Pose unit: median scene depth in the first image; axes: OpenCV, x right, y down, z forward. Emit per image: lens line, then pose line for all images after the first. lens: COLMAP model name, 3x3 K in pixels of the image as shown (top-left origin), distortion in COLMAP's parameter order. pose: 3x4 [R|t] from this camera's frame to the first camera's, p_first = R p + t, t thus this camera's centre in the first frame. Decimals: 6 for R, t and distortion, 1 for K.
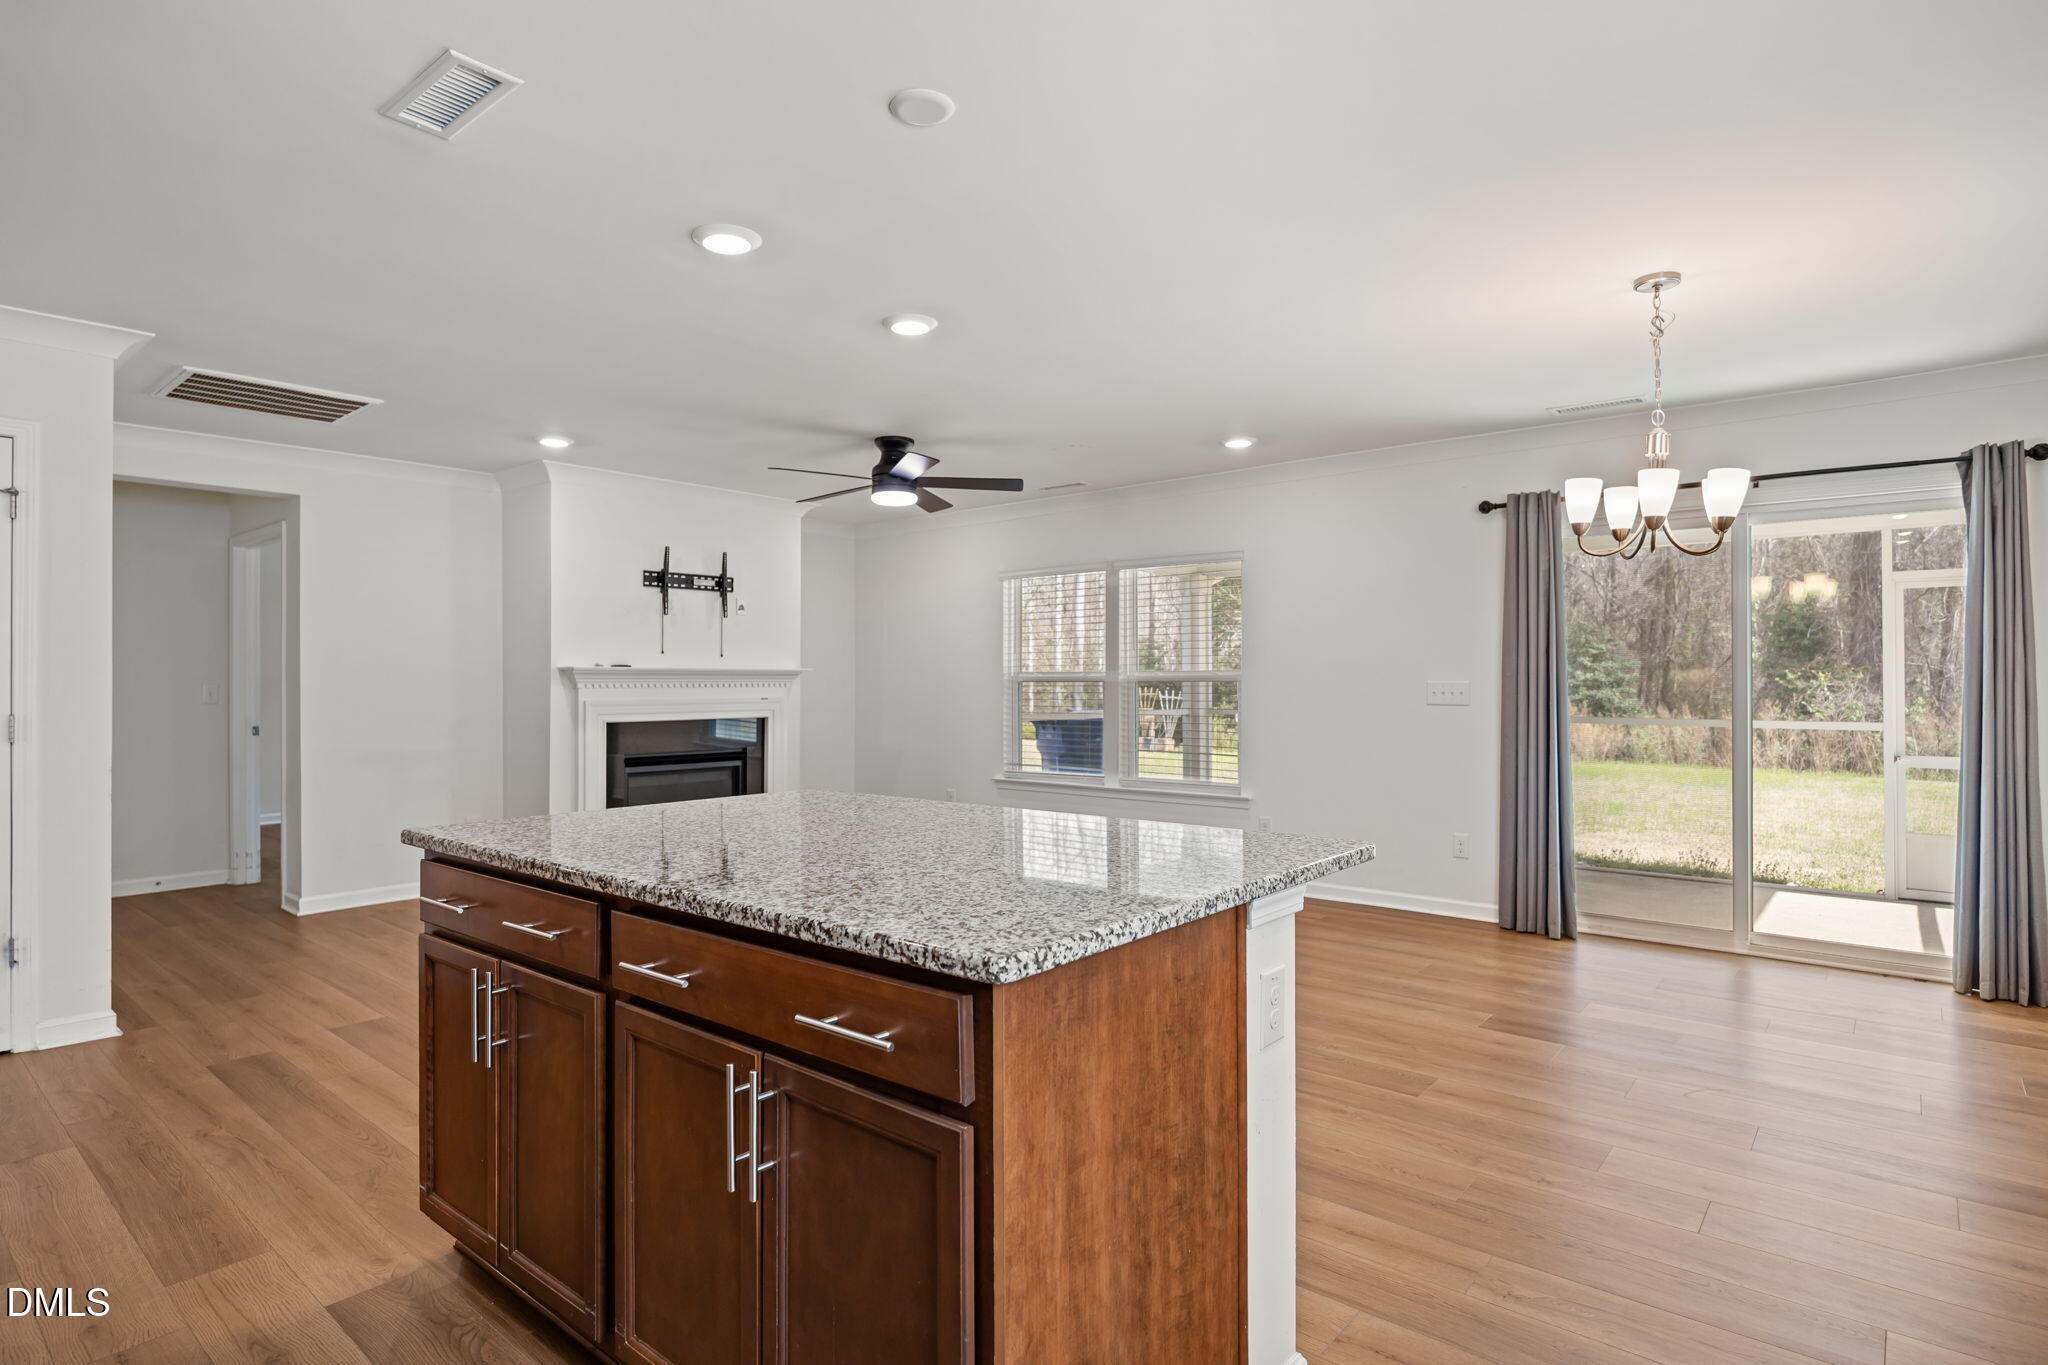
lens RADIAL K [[1056.3, 0, 1024.3], [0, 1056.3, 676.0], [0, 0, 1]] dist [-0.005963, -0.000982]
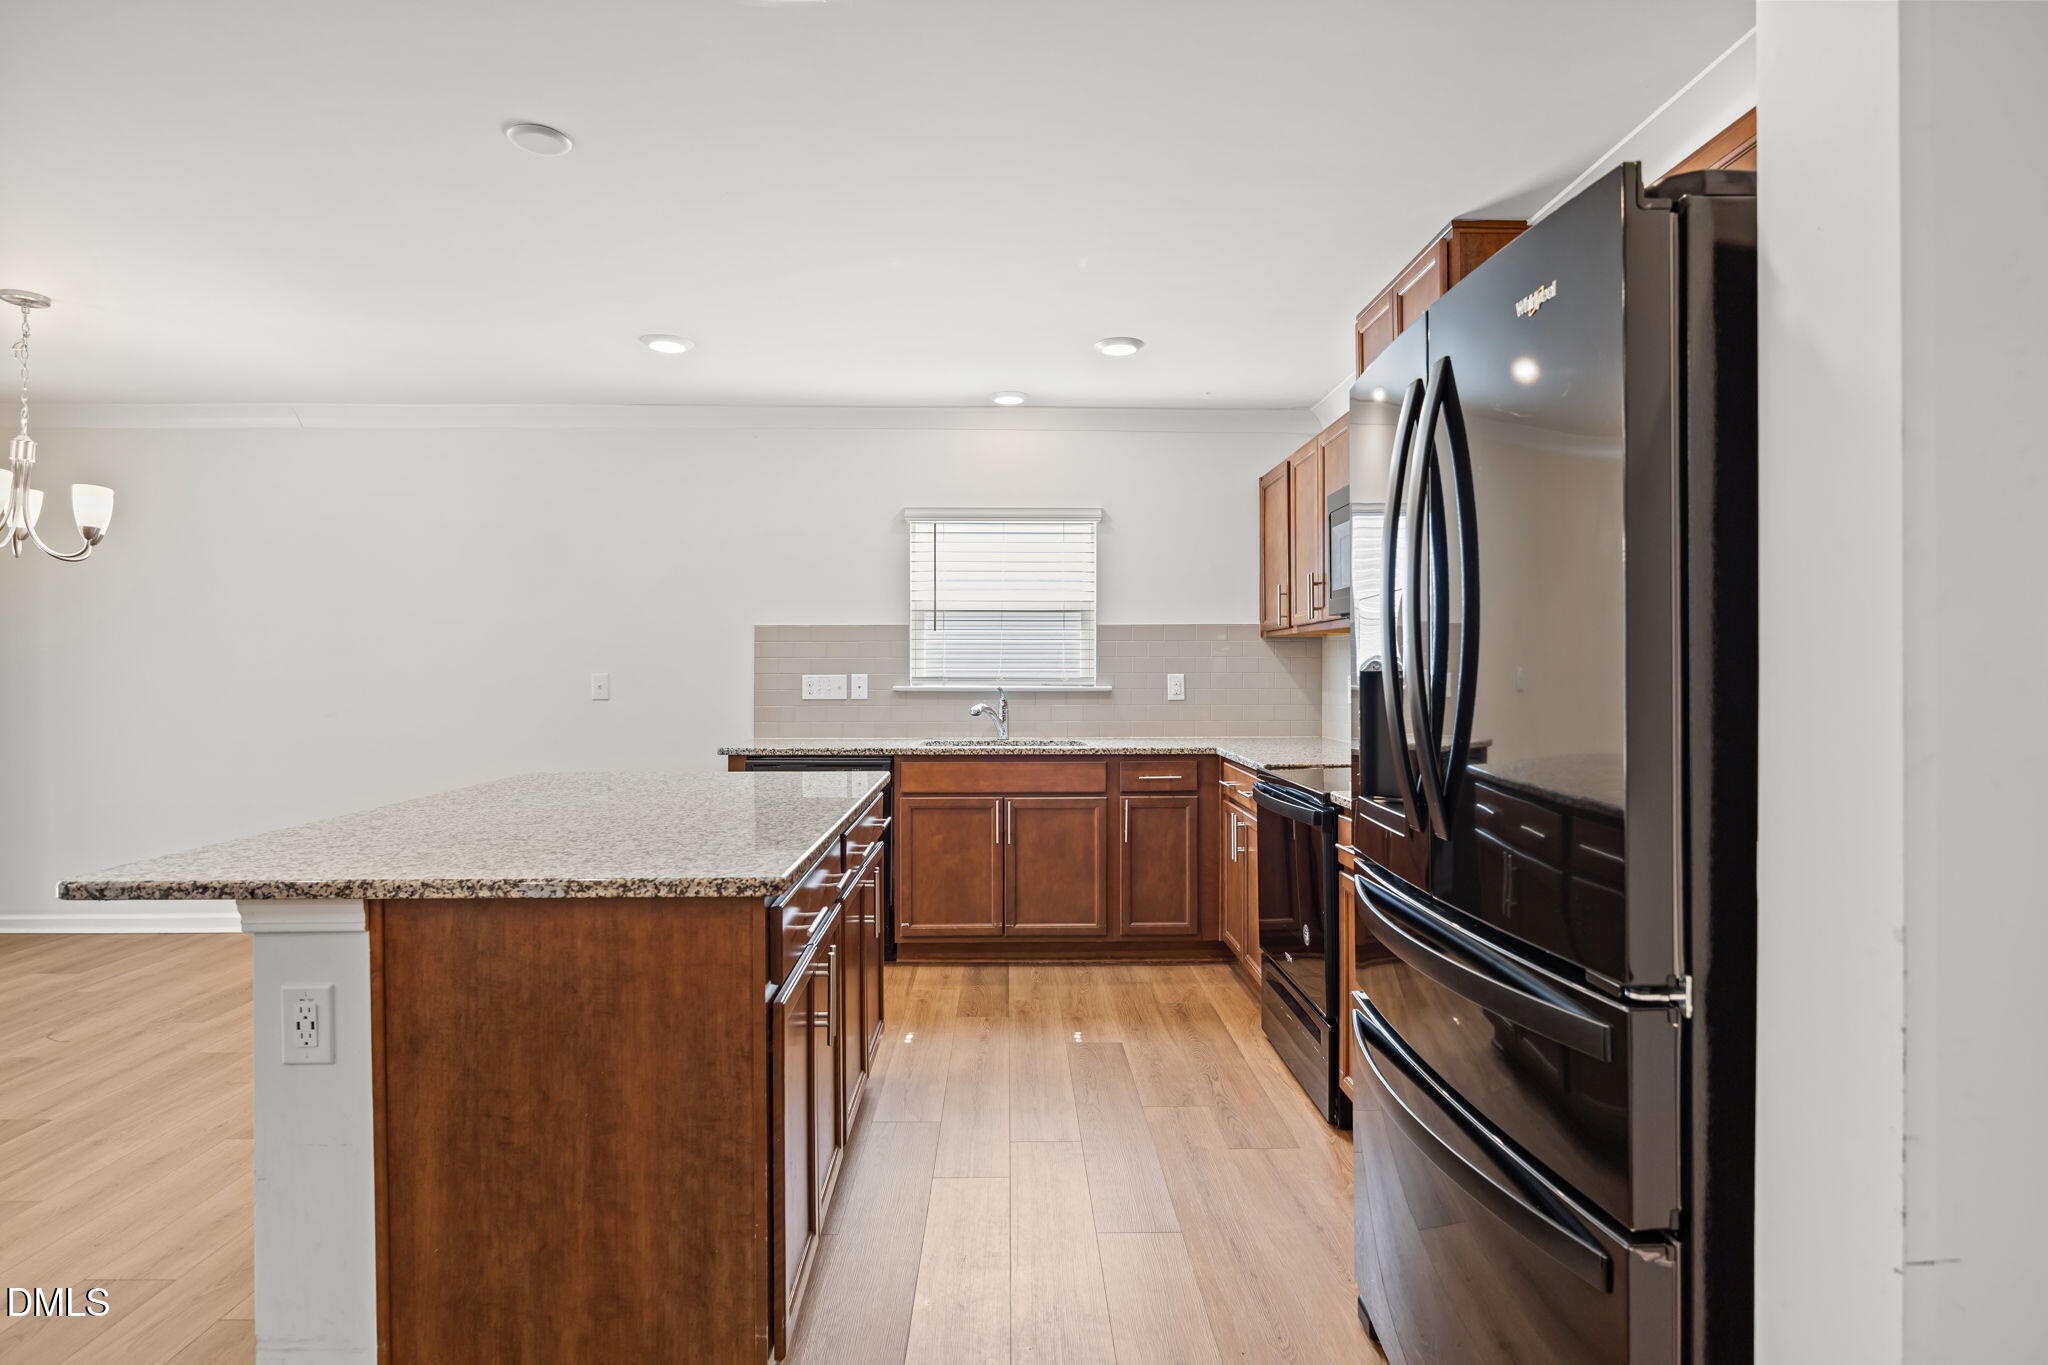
lens RADIAL K [[1056.3, 0, 1030.8], [0, 1056.3, 672.7], [0, 0, 1]] dist [-0.005963, -0.000982]
pose [[-0.661058, -0.000095, 0.750335, -0.509689], [-0.001712, 0.999998, -0.001382, 0.002811], [-0.750333, -0.002198, -0.661057, 0.552398]]
